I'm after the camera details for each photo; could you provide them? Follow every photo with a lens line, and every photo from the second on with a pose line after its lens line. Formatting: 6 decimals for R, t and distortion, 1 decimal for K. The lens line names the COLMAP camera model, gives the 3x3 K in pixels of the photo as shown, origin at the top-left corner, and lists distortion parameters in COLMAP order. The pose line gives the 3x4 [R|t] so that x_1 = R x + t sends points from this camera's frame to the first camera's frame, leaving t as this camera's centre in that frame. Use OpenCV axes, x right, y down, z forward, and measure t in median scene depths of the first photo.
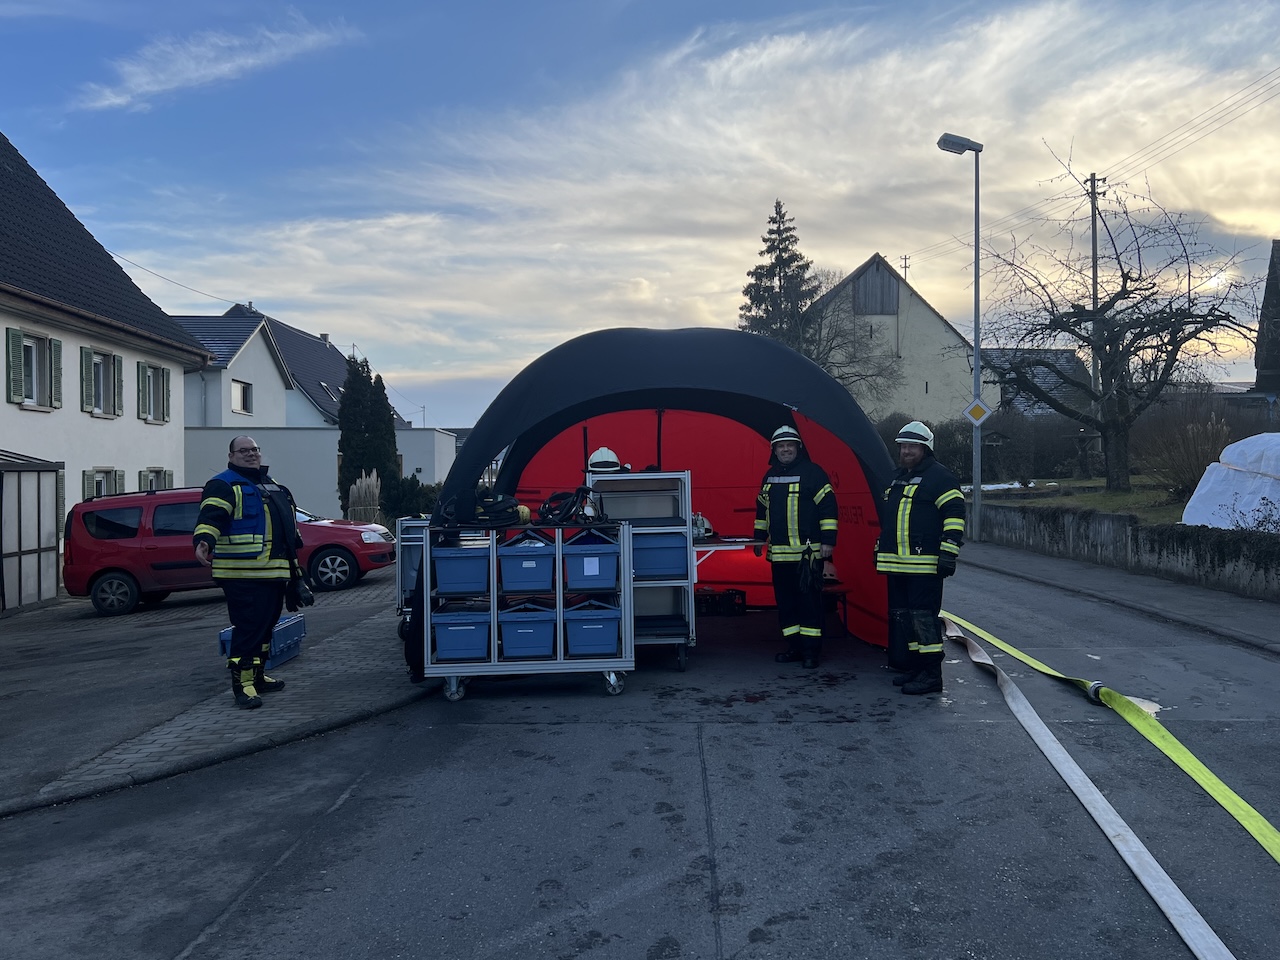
lens RADIAL K [[1093.2, 0, 640.0], [0, 1093.2, 480.0], [0, 0, 1]] dist [0.060723, -0.086493]
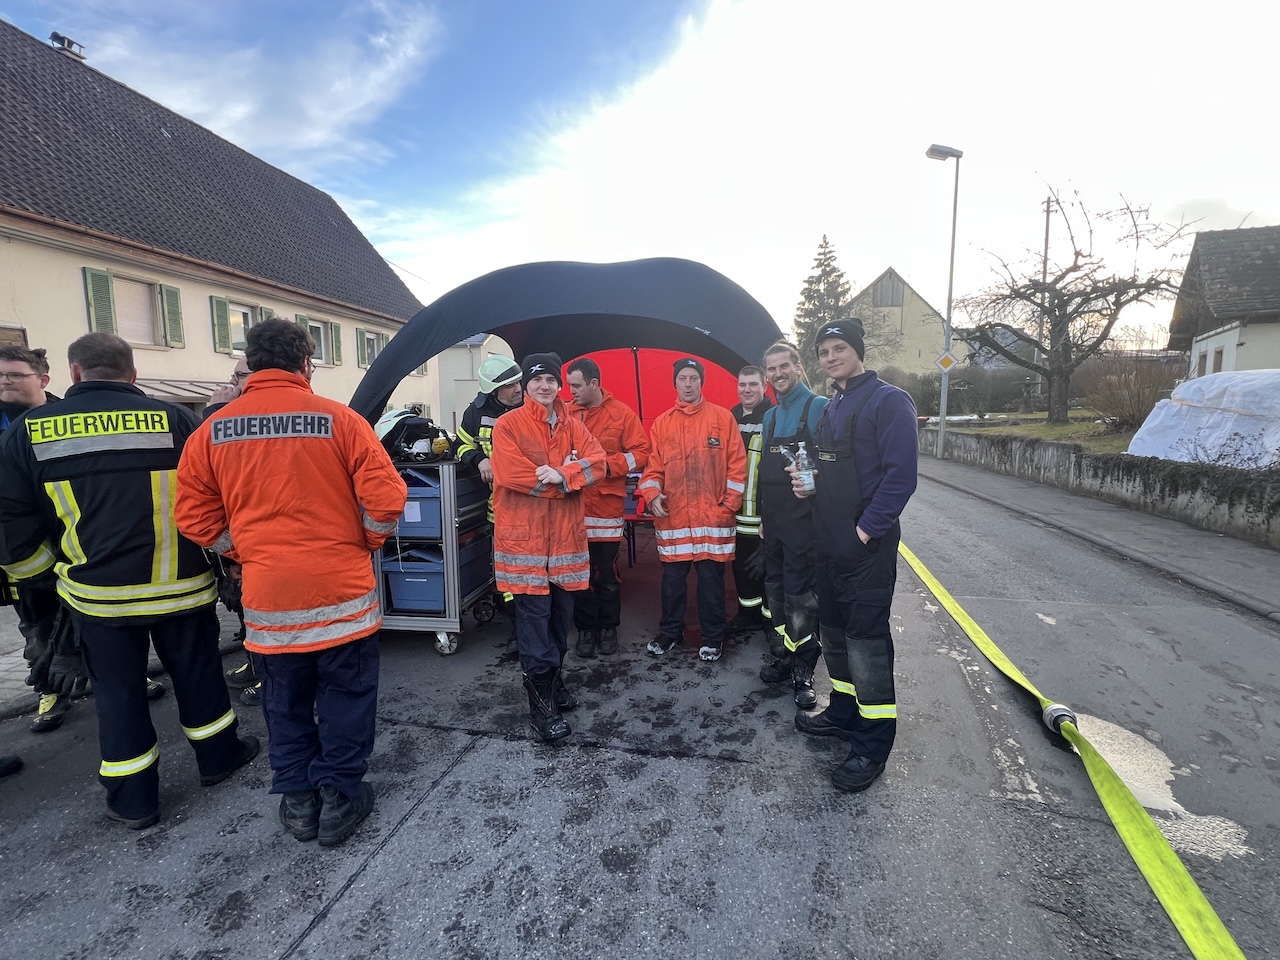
lens RADIAL K [[596.9, 0, 639.1], [0, 596.9, 473.1], [0, 0, 1]] dist [0.002434, 0.000353]
pose [[0.982965, 0.027408, -0.181739, 0.079145], [-0.008404, 0.994487, 0.104524, -0.000074], [0.183601, -0.101216, 0.977776, 0.218027]]
